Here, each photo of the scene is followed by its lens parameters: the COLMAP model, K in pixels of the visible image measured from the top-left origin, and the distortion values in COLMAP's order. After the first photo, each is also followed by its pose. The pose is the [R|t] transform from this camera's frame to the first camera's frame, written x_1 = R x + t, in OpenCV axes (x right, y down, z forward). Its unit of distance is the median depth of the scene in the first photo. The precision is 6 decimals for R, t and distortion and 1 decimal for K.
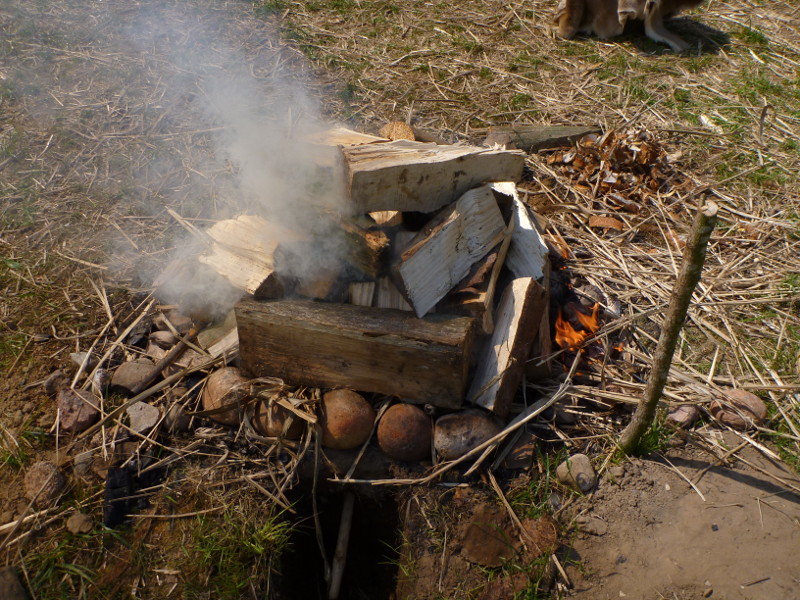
lens RADIAL K [[656.9, 0, 399.8], [0, 656.9, 299.0], [0, 0, 1]] dist [-0.042521, 0.014315]
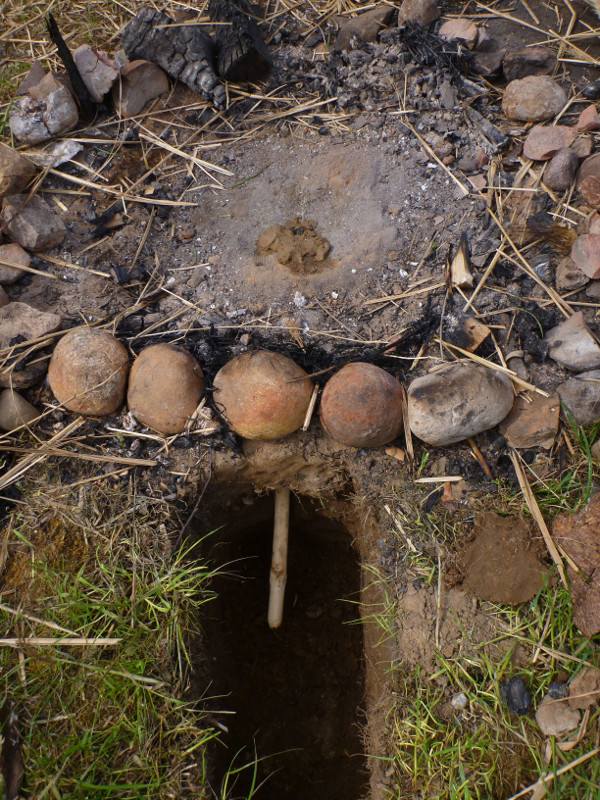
lens RADIAL K [[656.9, 0, 301.0], [0, 656.9, 403.9], [0, 0, 1]] dist [-0.042521, 0.014315]
pose [[0.996730, -0.079317, -0.015416, -0.043660], [0.080200, 0.947907, 0.308287, -0.009023], [-0.009839, -0.308515, 0.951169, 0.389380]]
